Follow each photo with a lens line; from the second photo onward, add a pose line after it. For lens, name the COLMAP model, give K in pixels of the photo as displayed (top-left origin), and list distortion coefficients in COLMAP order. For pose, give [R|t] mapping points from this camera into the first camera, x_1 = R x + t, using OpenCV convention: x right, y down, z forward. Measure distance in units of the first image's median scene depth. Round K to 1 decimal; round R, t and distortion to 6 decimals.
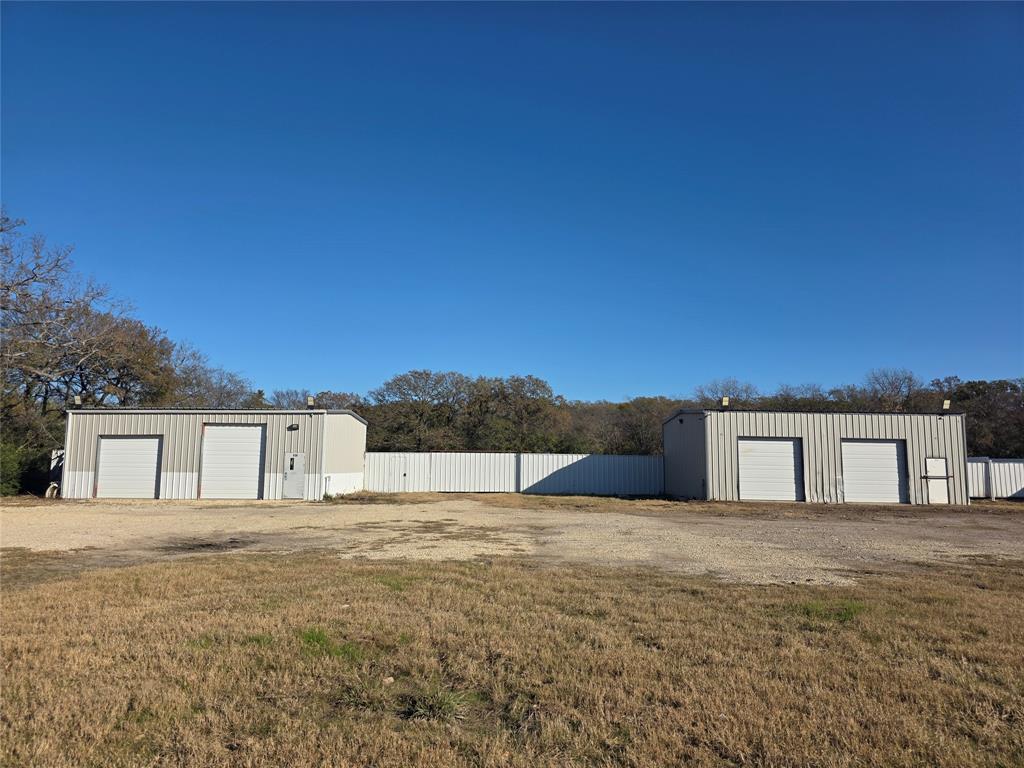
lens RADIAL K [[693.6, 0, 507.2], [0, 693.6, 391.1], [0, 0, 1]] dist [0.056078, -0.034066]
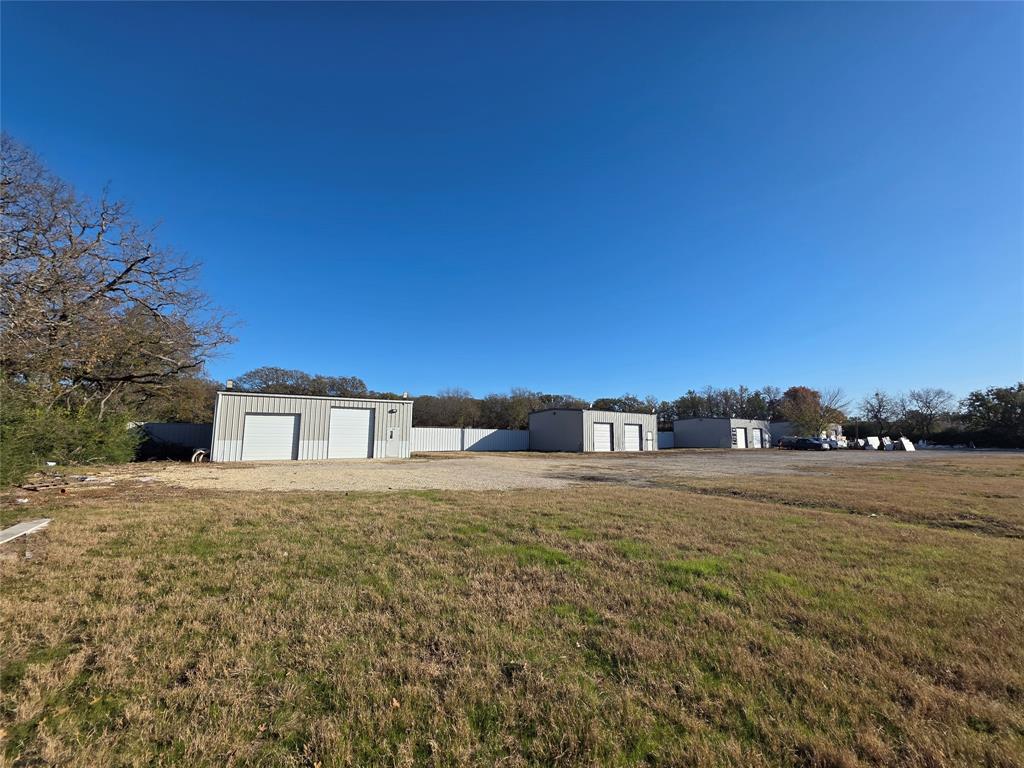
lens RADIAL K [[409.9, 0, 511.2], [0, 409.9, 382.4], [0, 0, 1]] dist [0.012737, 0.000172]
pose [[0.820499, 0.072197, 0.567071, -0.612673], [-0.062834, 0.997372, -0.036066, 0.003972], [-0.568185, -0.006039, 0.822879, 0.093455]]
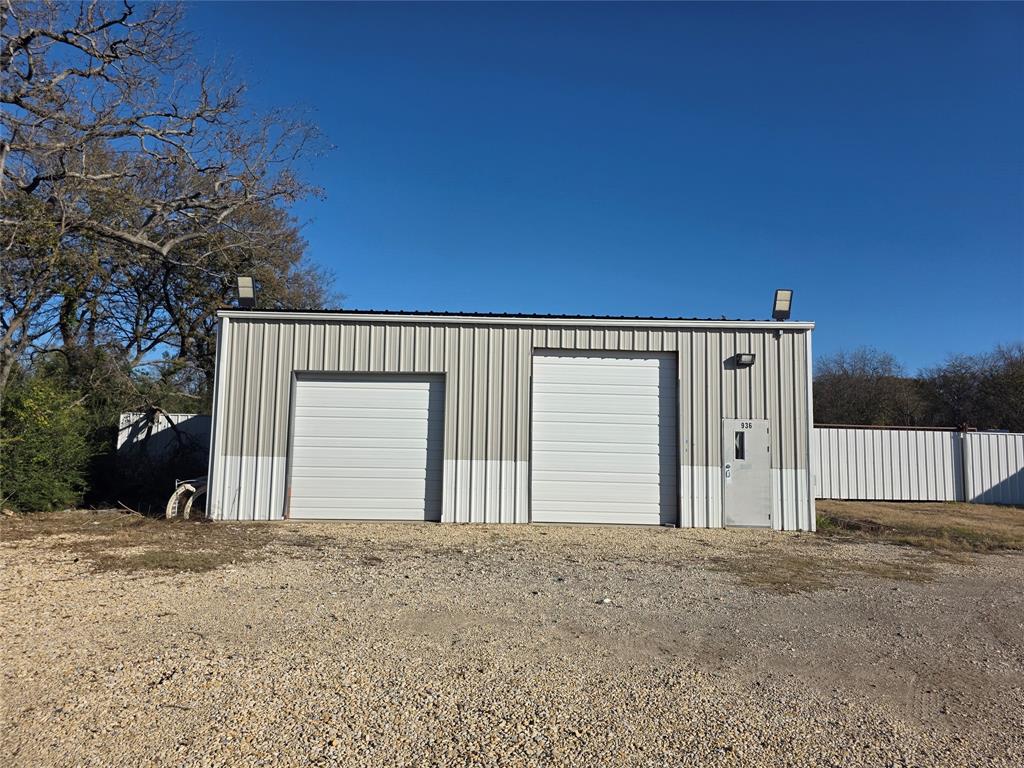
lens RADIAL K [[693.6, 0, 520.5], [0, 693.6, 378.3], [0, 0, 1]] dist [0.056078, -0.034066]
pose [[0.998770, 0.015132, 0.047218, -0.461951], [-0.015463, 0.999858, 0.006665, 0.061821], [-0.047110, -0.007387, 0.998862, 0.570128]]
